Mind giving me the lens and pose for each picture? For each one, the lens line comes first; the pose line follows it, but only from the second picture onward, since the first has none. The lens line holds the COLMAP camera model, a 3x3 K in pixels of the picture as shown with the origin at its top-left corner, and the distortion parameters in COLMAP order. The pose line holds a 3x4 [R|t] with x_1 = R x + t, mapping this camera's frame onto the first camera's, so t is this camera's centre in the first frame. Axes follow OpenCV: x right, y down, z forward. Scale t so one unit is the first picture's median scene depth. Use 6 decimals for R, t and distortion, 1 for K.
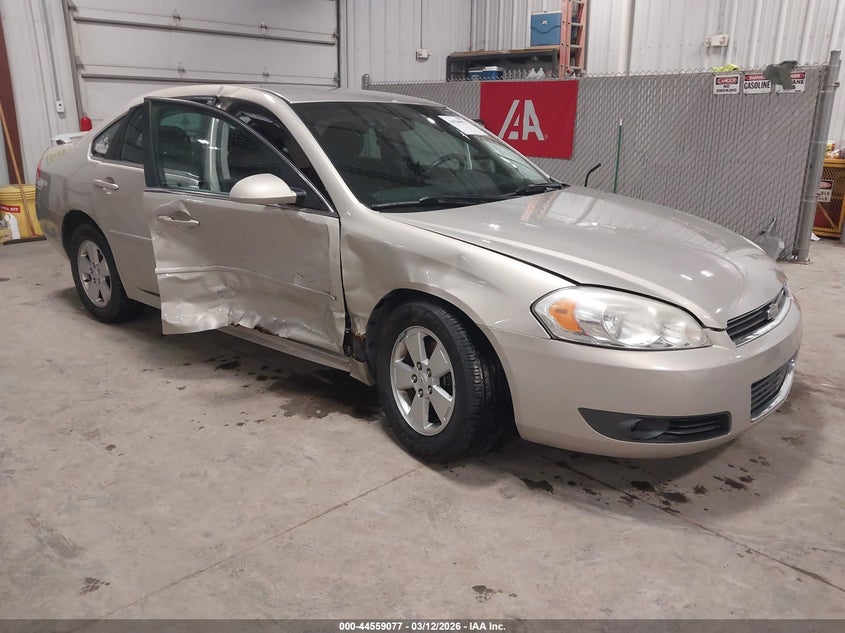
lens RADIAL K [[649.6, 0, 422.5], [0, 649.6, 316.5], [0, 0, 1]] dist [-0.002358, -0.003050]
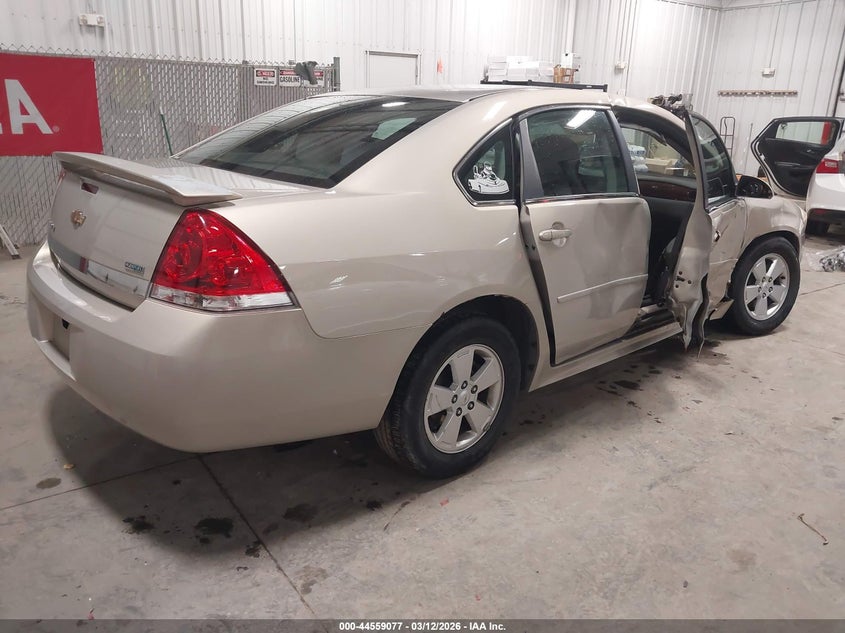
lens RADIAL K [[649.6, 0, 422.5], [0, 649.6, 316.5], [0, 0, 1]] dist [-0.002358, -0.003050]
pose [[0.169535, -0.308087, 0.936131, -0.692526], [0.267807, 0.928539, 0.257088, -0.197963], [-0.948439, 0.207117, 0.239928, 0.585531]]
